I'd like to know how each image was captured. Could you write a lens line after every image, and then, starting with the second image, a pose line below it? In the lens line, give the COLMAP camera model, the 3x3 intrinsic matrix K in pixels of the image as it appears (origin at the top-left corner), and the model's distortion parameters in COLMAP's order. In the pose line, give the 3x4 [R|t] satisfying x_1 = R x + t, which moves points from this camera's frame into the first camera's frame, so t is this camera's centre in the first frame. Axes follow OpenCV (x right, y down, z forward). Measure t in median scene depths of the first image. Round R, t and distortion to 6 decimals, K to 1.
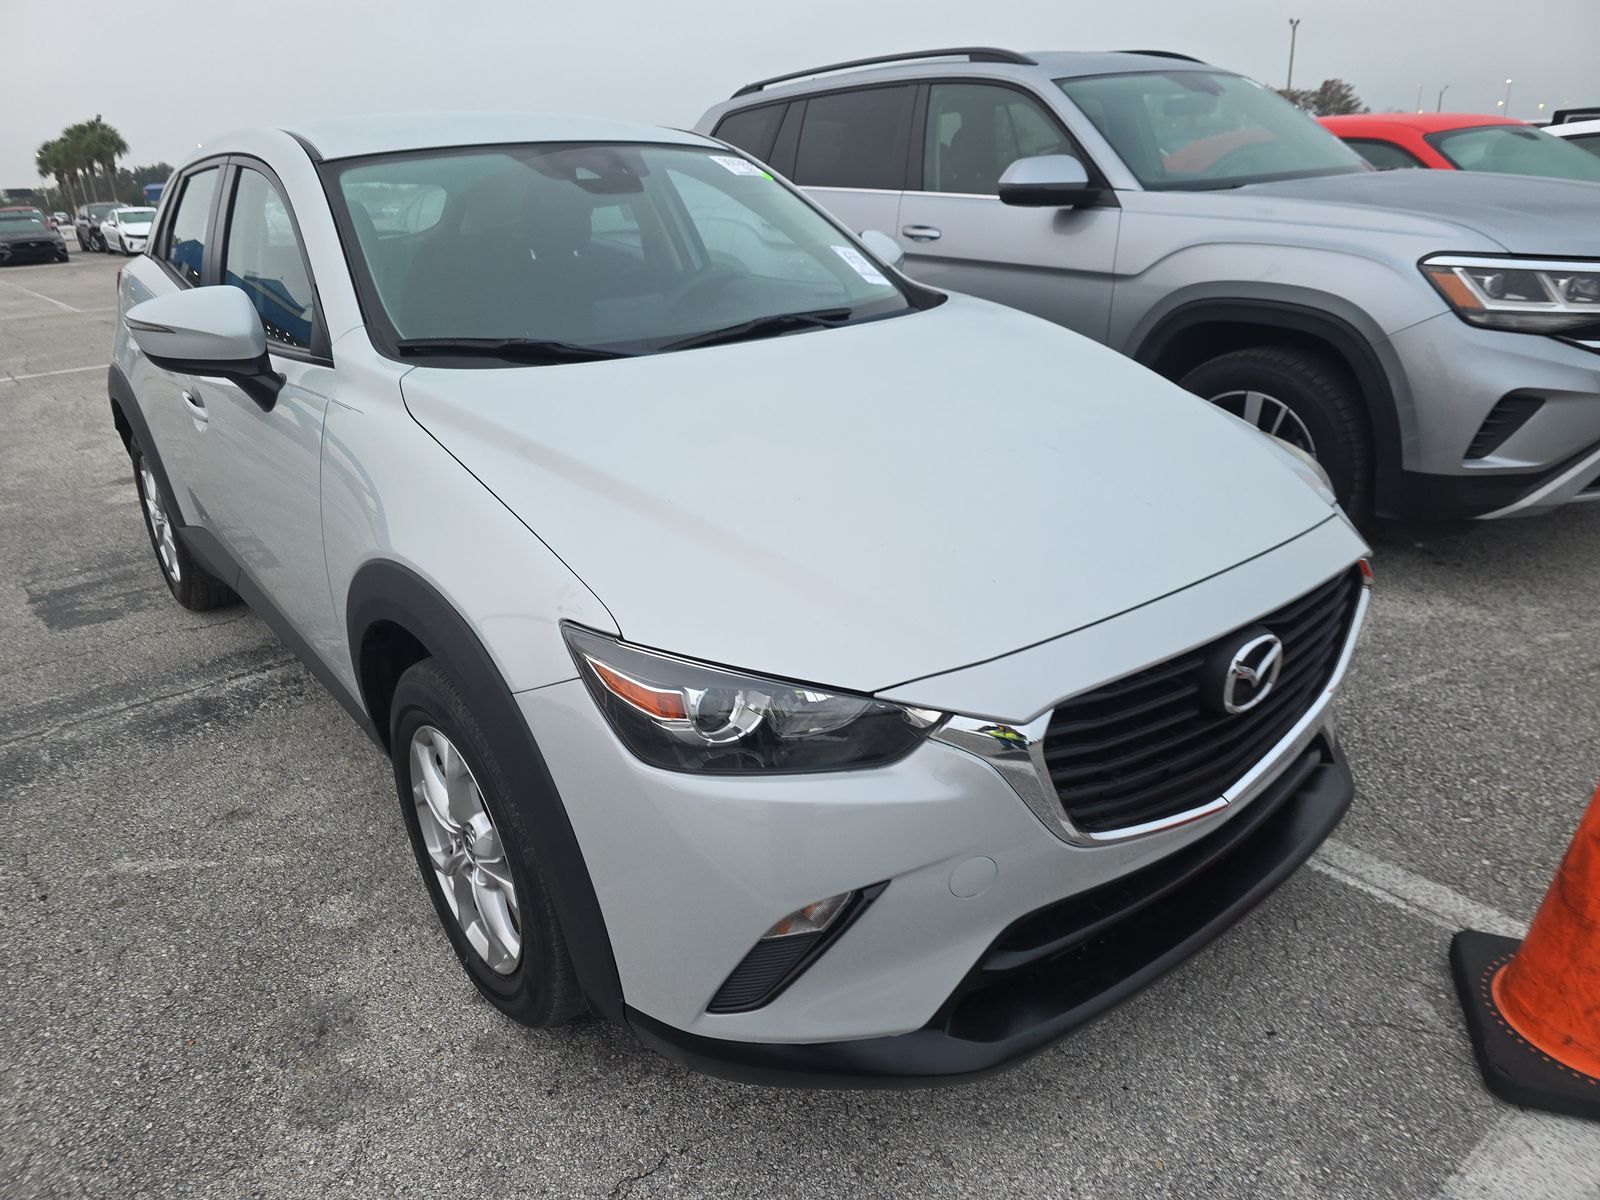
lens RADIAL K [[1100.1, 0, 808.3], [0, 1100.1, 596.0], [0, 0, 1]] dist [0.059010, -0.047107]
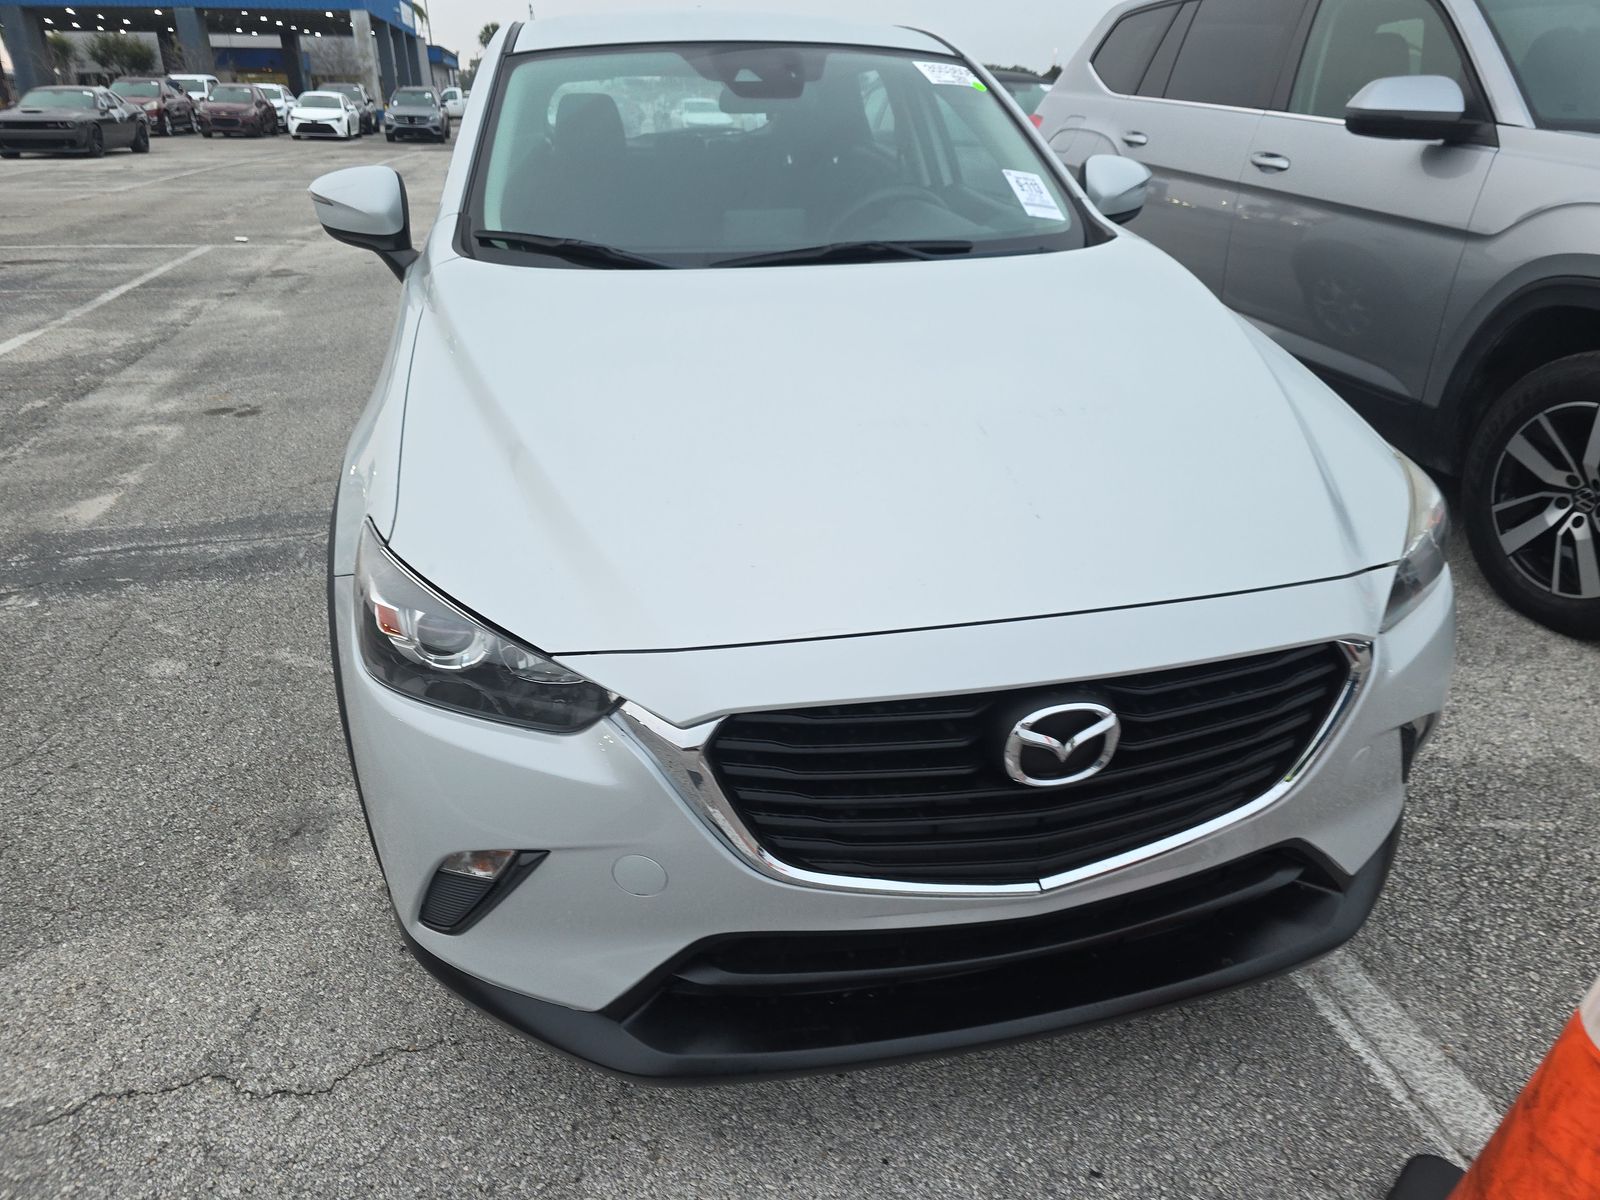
lens RADIAL K [[1100.1, 0, 804.8], [0, 1100.1, 588.5], [0, 0, 1]] dist [0.059010, -0.047107]
pose [[0.902465, 0.213929, -0.373886, 0.411430], [-0.188467, 0.976572, 0.103863, -0.072347], [0.387346, -0.023268, 0.921641, 0.154812]]
